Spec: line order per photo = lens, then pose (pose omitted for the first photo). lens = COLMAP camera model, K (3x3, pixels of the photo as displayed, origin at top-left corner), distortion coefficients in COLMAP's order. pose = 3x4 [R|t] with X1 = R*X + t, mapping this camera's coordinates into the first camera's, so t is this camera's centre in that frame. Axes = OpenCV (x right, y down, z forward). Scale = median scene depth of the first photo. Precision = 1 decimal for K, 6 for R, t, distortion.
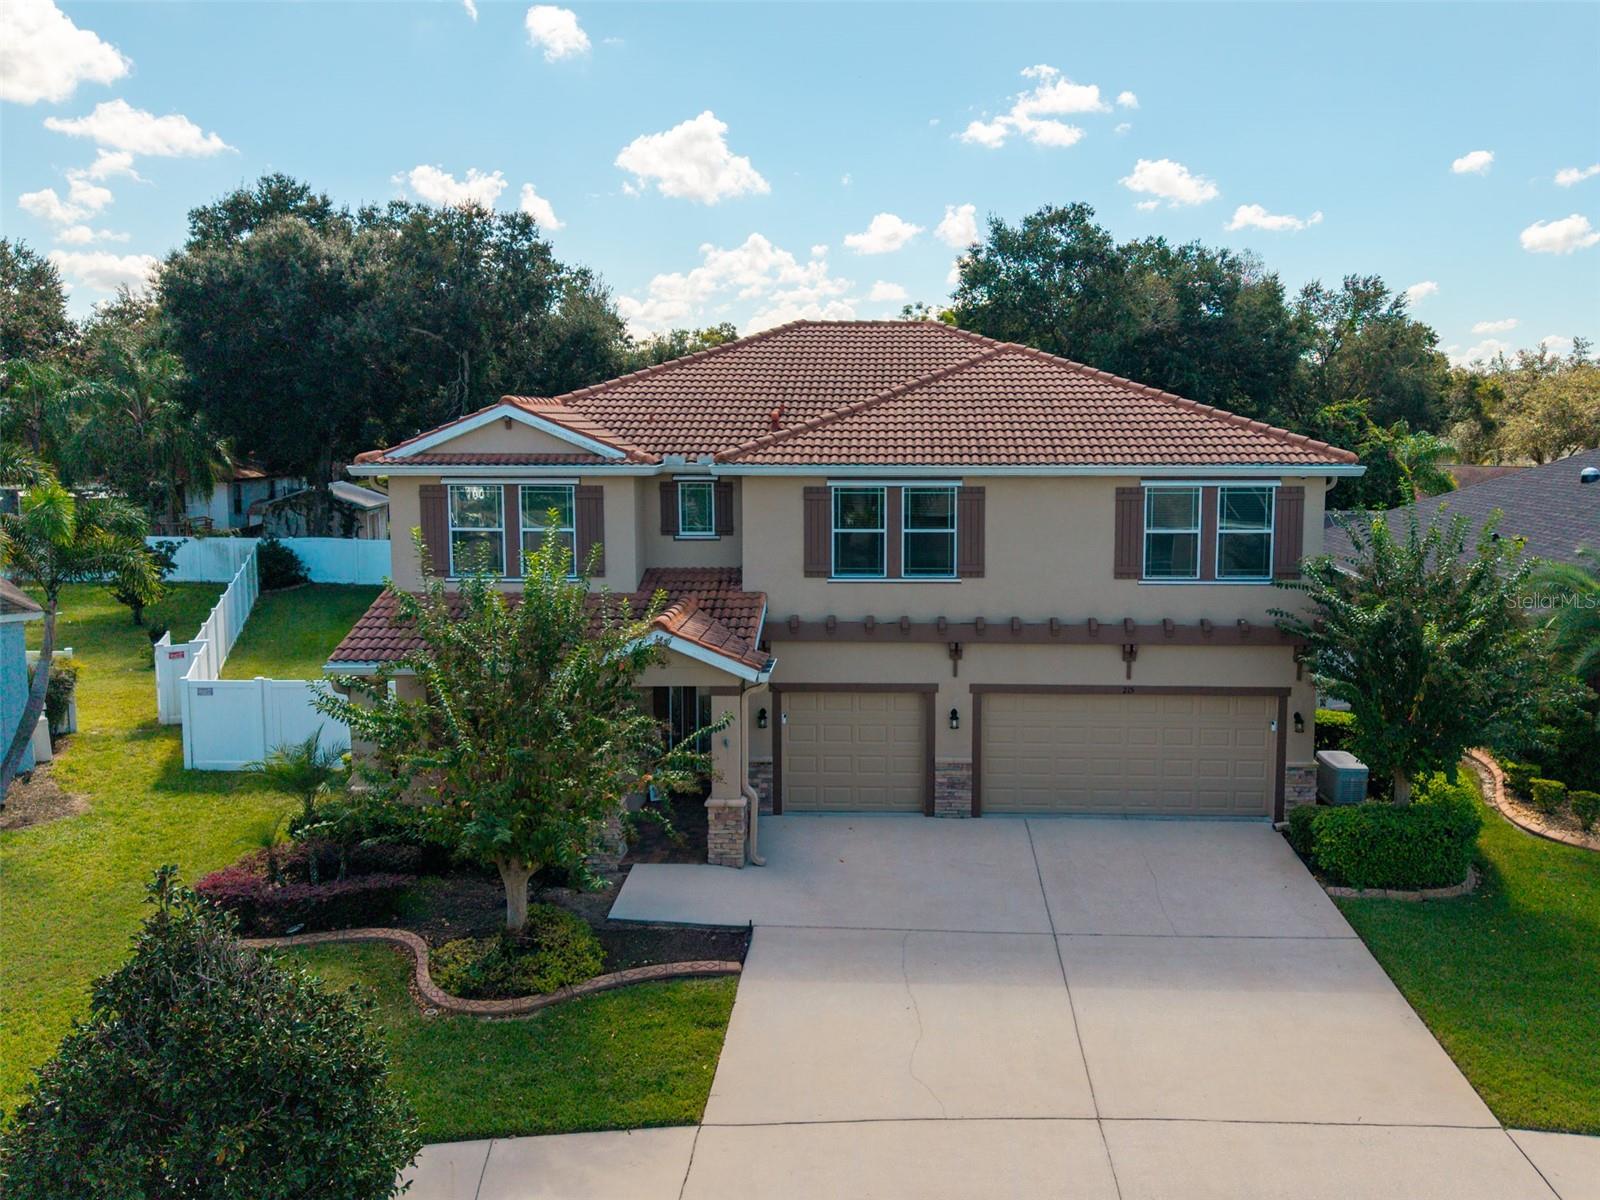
lens RADIAL K [[1360.2, 0, 848.8], [0, 1360.2, 590.0], [0, 0, 1]] dist [0.017844, -0.020288]
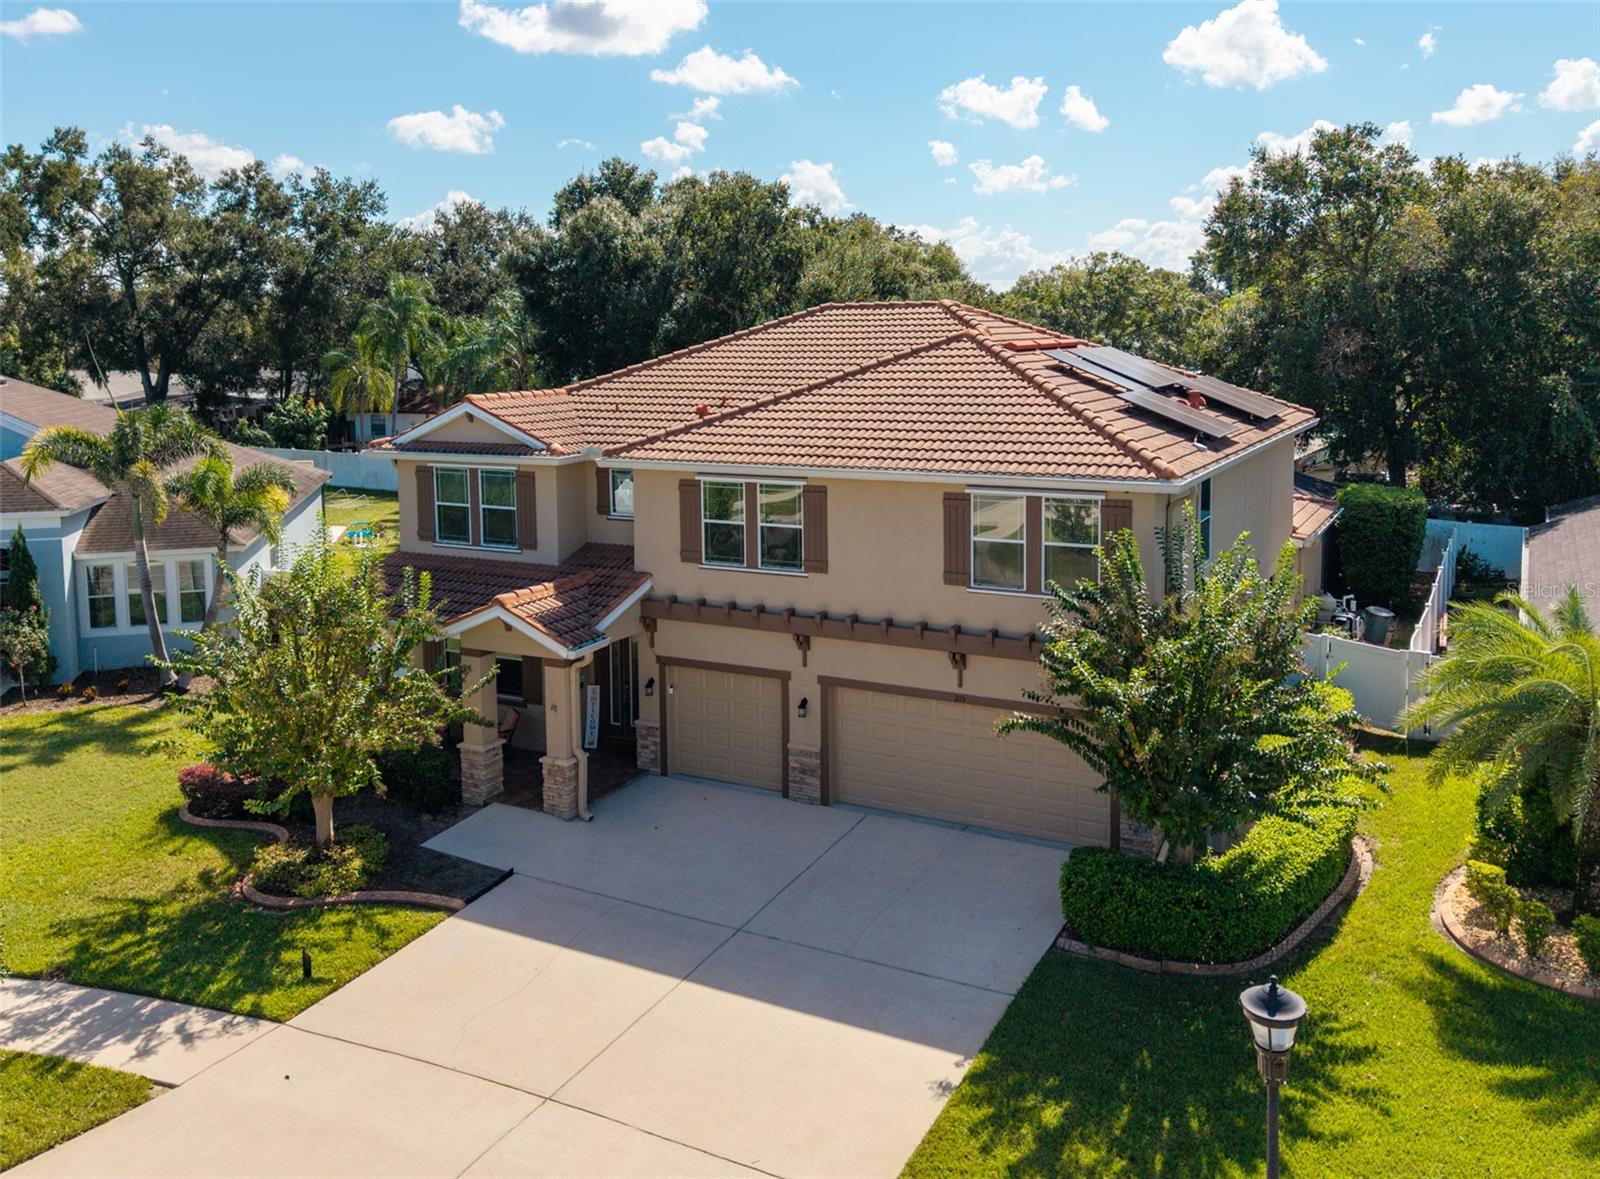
lens RADIAL K [[1360.2, 0, 751.5], [0, 1360.2, 470.2], [0, 0, 1]] dist [0.017844, -0.020288]
pose [[0.887079, 0.032997, -0.460436, 0.514798], [-0.038013, 0.999276, -0.001624, -0.082862], [0.460049, 0.018943, 0.887691, 0.054996]]
